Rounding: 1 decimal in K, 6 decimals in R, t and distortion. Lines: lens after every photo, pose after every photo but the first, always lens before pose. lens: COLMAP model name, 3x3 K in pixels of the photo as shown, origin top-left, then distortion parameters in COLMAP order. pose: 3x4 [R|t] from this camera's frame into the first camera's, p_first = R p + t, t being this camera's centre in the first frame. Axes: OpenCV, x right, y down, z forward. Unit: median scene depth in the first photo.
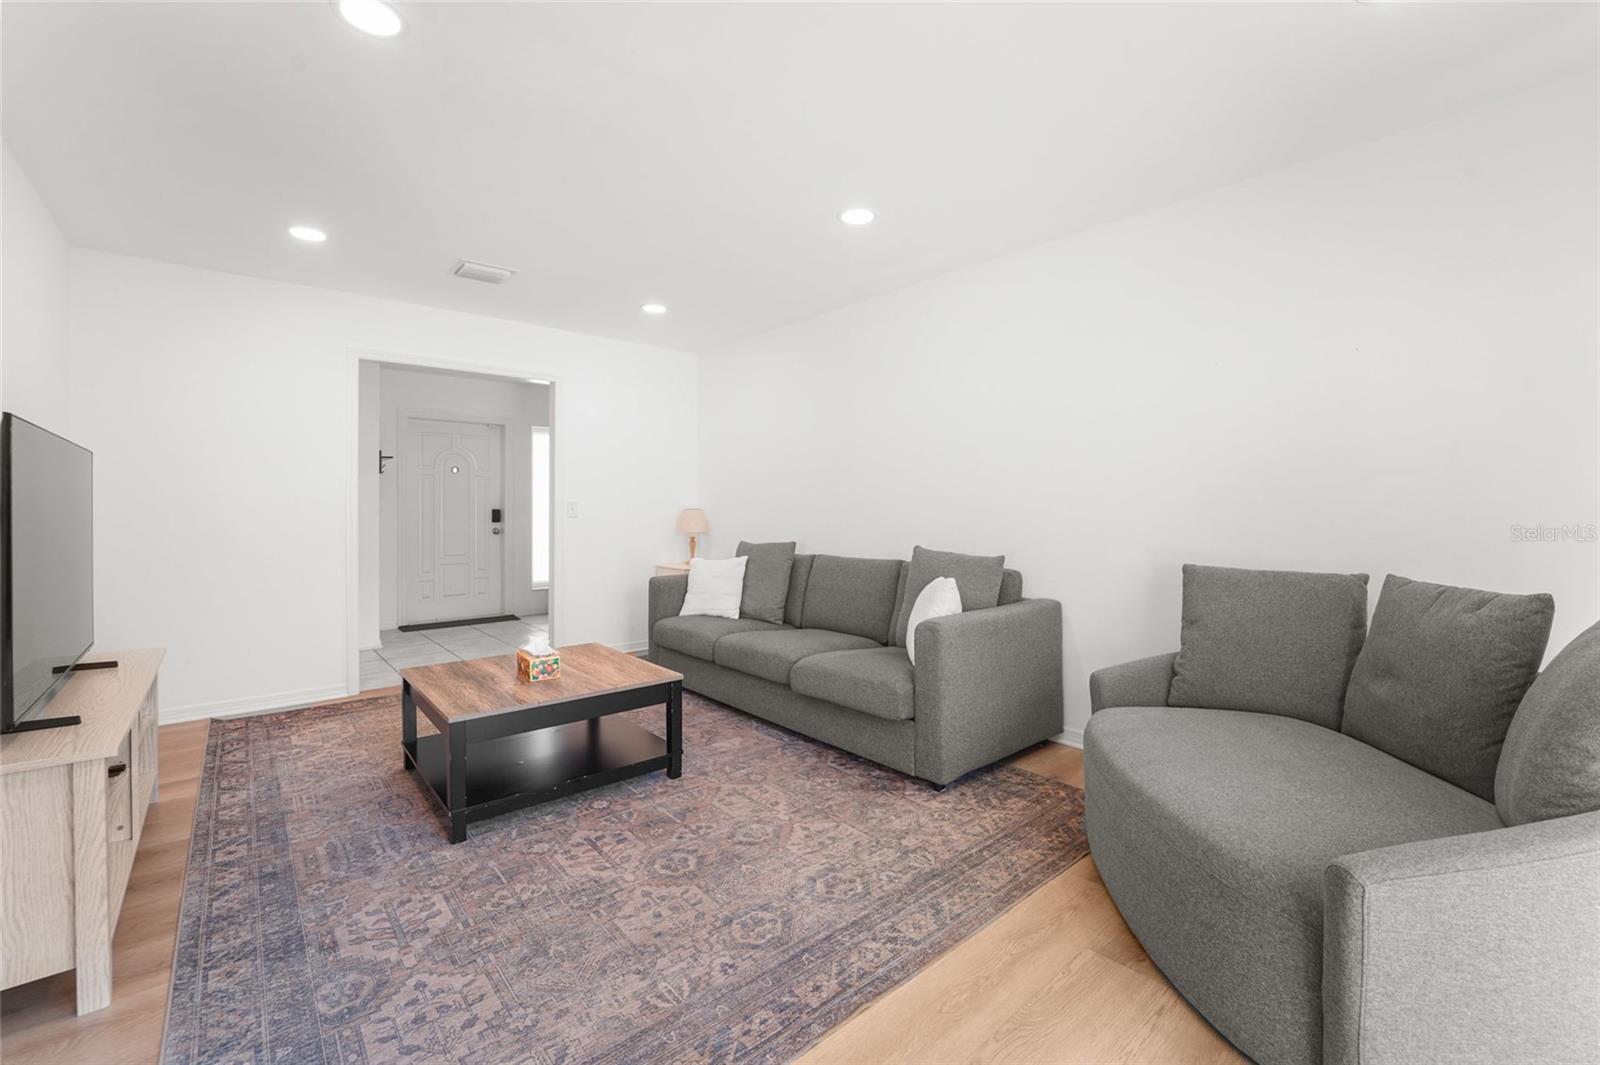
lens RADIAL K [[652.1, 0, 806.9], [0, 652.1, 536.4], [0, 0, 1]] dist [-0.017678, -0.000253]
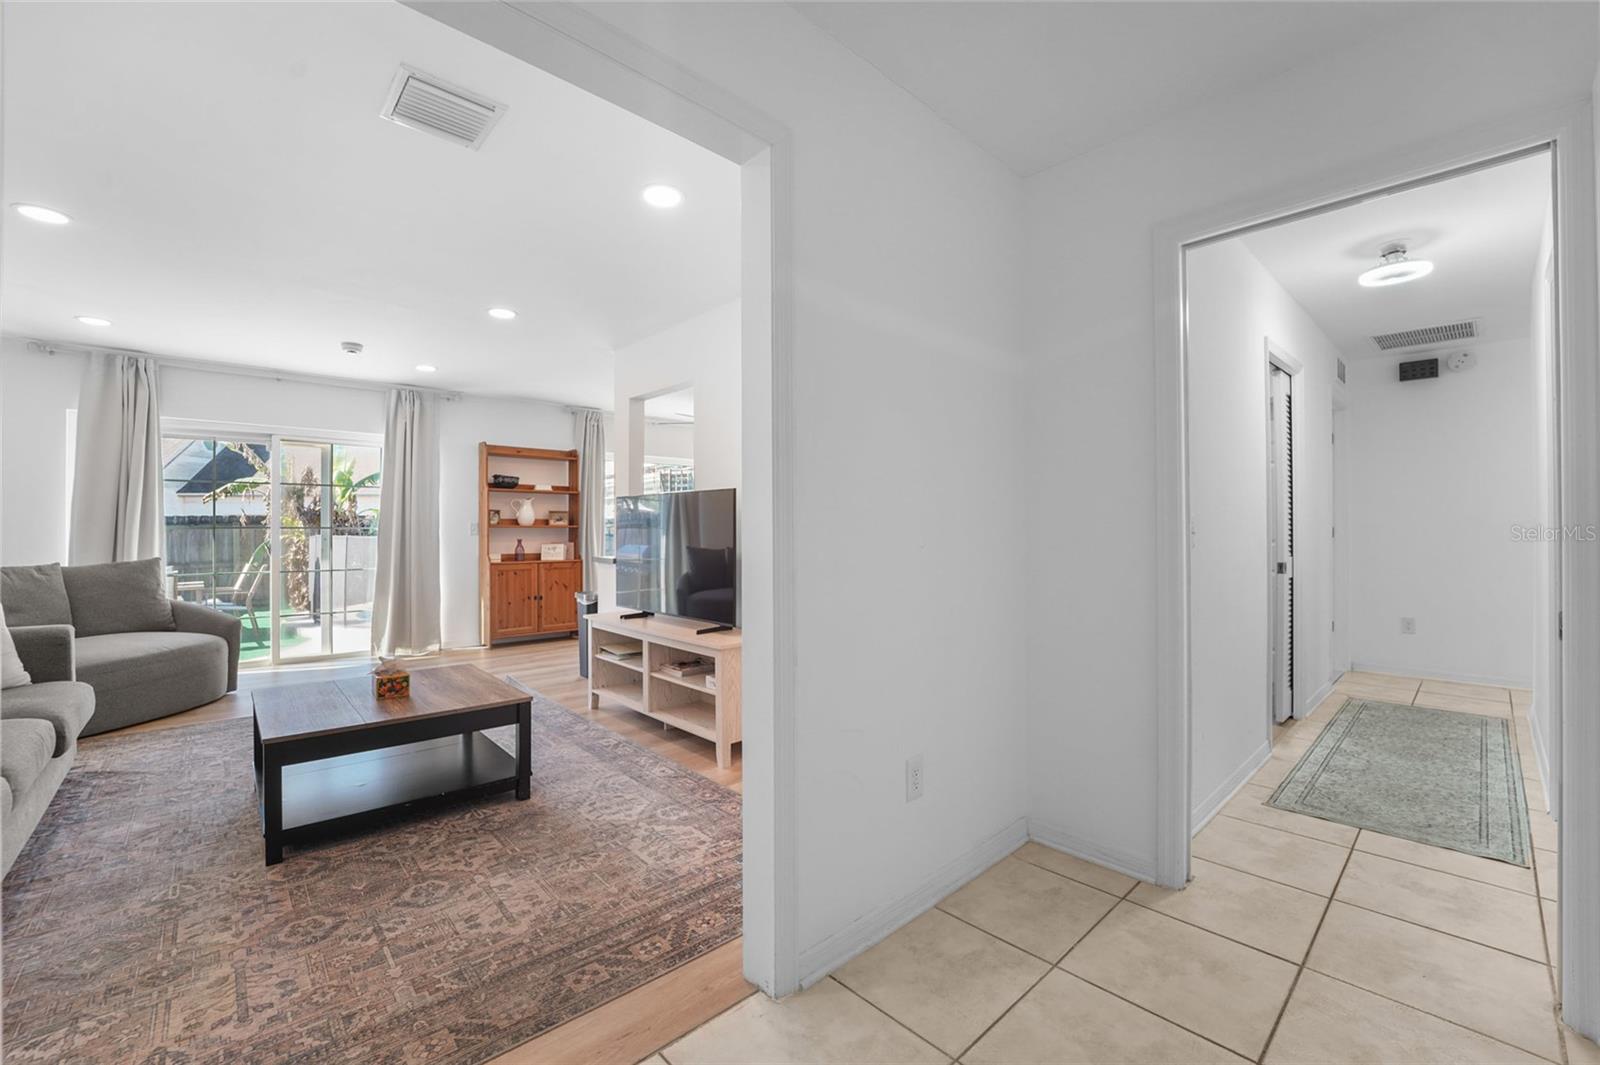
lens RADIAL K [[652.1, 0, 806.9], [0, 652.1, 536.4], [0, 0, 1]] dist [-0.017678, -0.000253]
pose [[-0.999735, 0.005074, -0.022457, -0.999269], [0.004029, 0.998919, 0.046320, -0.072228], [0.022667, 0.046218, -0.998674, 1.919999]]
